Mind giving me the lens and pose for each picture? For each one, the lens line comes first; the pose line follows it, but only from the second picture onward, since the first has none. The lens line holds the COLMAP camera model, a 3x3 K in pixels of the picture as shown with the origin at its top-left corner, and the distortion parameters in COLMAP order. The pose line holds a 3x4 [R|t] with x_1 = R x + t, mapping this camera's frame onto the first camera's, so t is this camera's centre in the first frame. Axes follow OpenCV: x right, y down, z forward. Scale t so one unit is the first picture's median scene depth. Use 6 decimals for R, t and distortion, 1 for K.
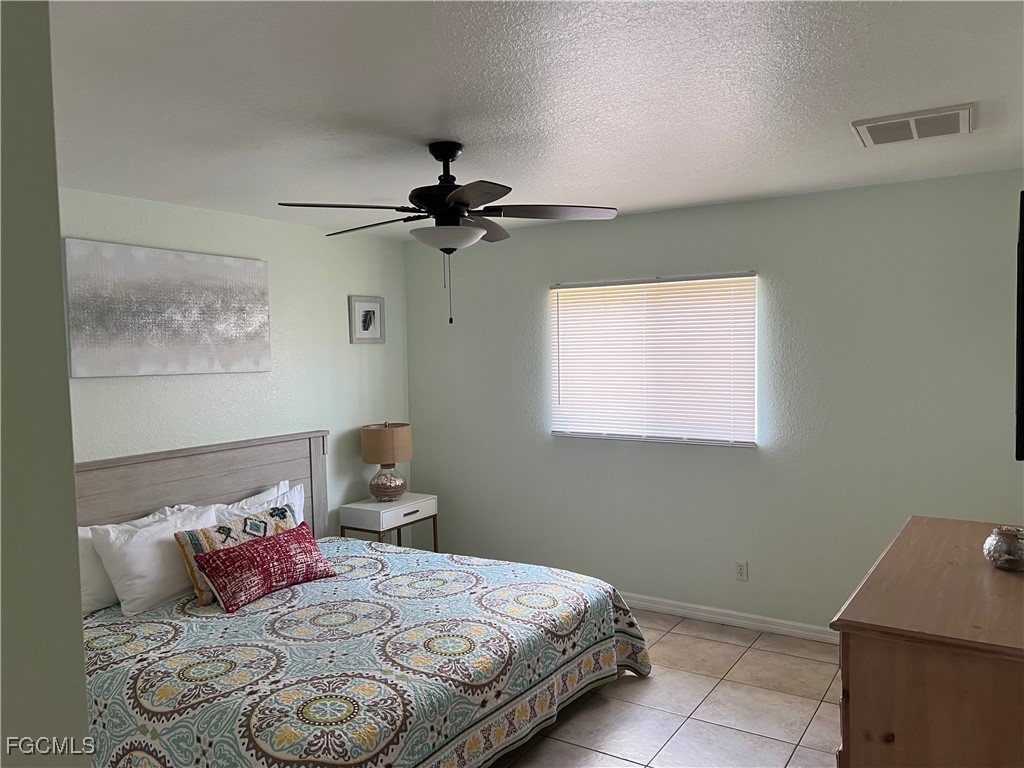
lens RADIAL K [[767.6, 0, 512.0], [0, 767.6, 384.0], [0, 0, 1]] dist [0.037169, -0.027743]
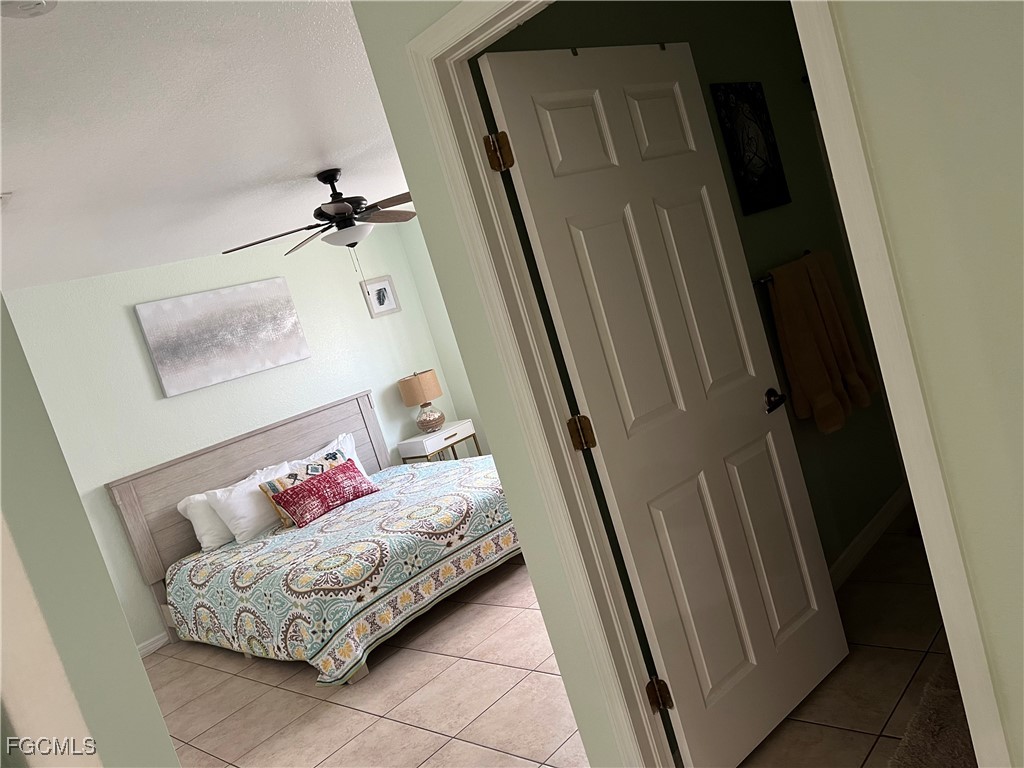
lens RADIAL K [[767.6, 0, 512.0], [0, 767.6, 384.0], [0, 0, 1]] dist [0.037169, -0.027743]
pose [[0.943997, -0.246020, -0.219874, 0.379400], [0.264130, 0.962819, 0.056694, 0.058416], [0.197751, -0.111595, 0.973880, -0.286749]]
